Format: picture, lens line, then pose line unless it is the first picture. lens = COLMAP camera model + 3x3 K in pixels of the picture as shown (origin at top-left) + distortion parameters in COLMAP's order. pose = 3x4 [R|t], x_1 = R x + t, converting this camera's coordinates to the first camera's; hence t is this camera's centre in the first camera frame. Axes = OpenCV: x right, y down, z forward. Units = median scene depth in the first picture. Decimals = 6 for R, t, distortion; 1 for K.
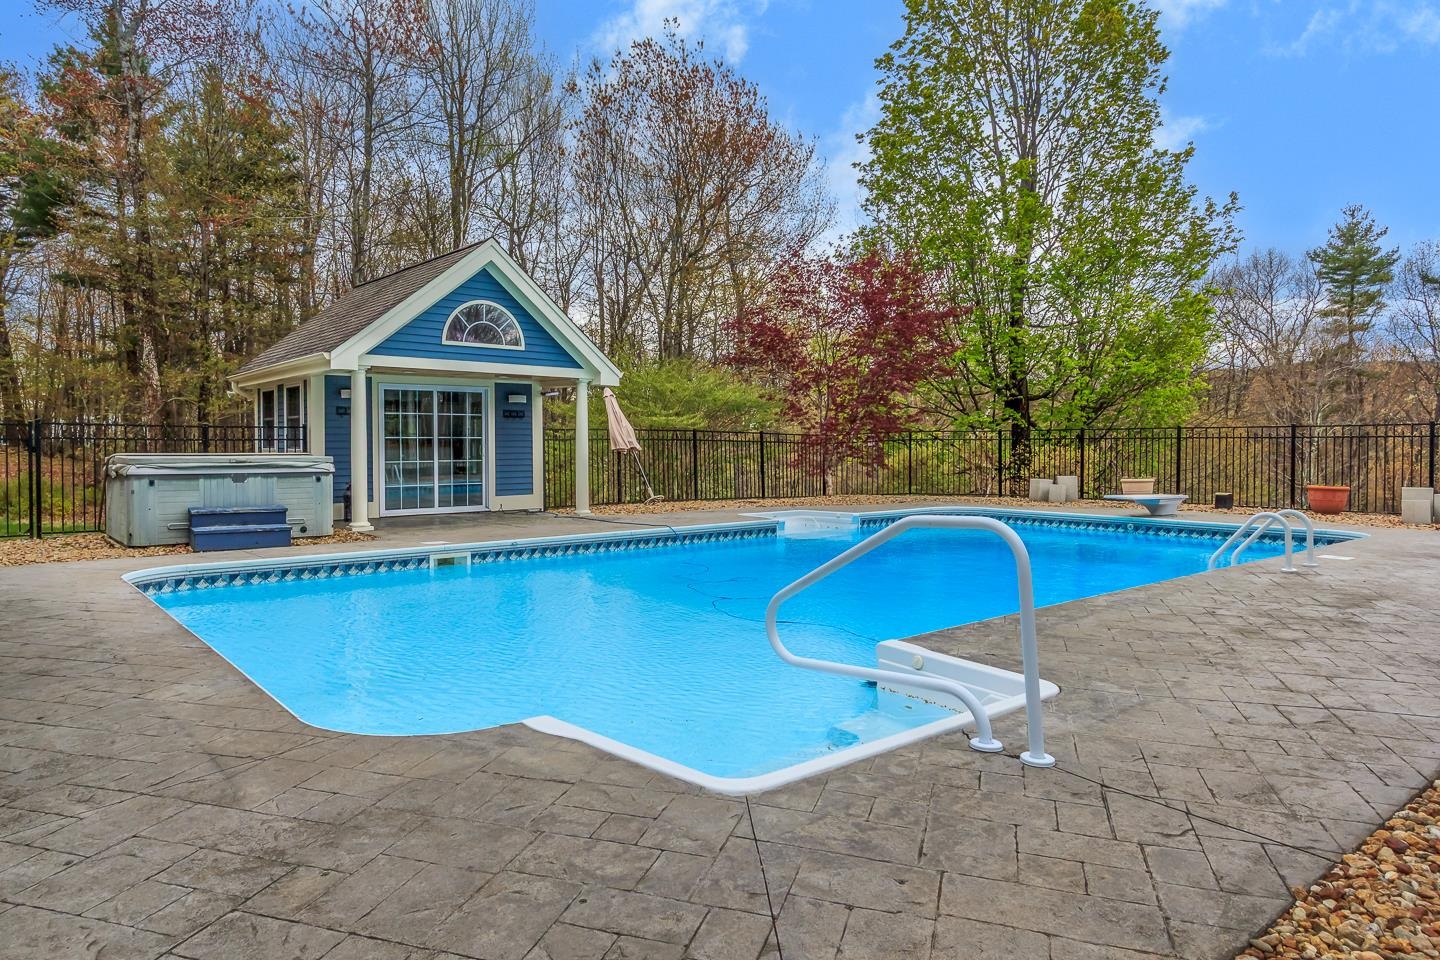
lens RADIAL K [[951.7, 0, 720.0], [0, 951.7, 480.0], [0, 0, 1]] dist [0.000956, -0.000277]
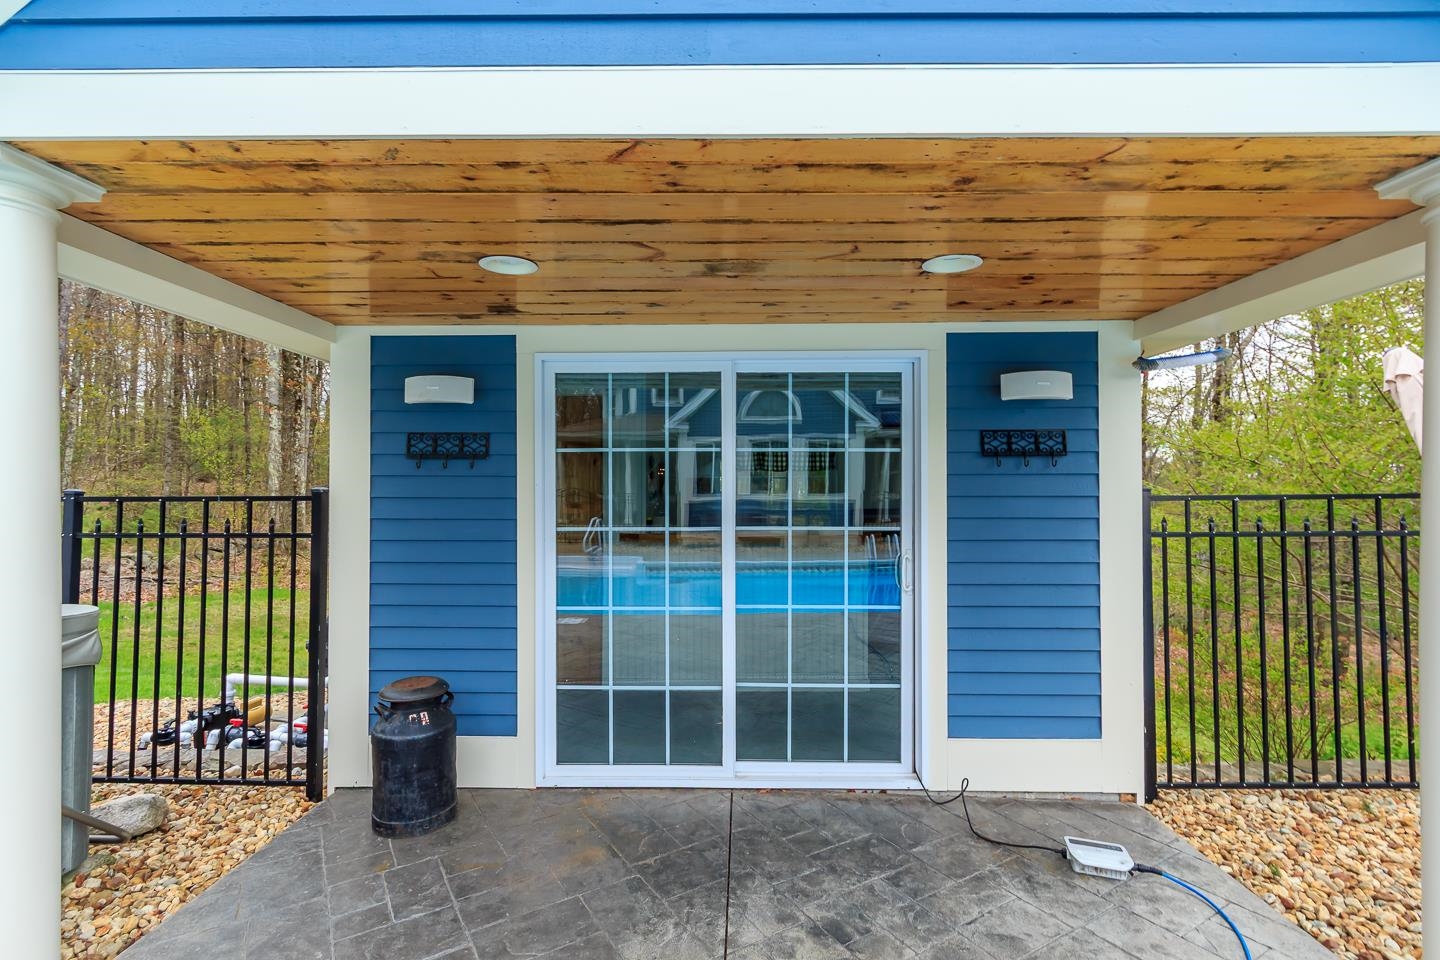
lens RADIAL K [[666.6, 0, 720.0], [0, 666.6, 480.0], [0, 0, 1]] dist [-0.001463, -0.000092]
pose [[0.728803, -0.002847, -0.684718, -0.148320], [-0.025370, 0.999192, -0.031158, -0.050634], [0.684253, 0.040080, 0.728142, 0.800653]]
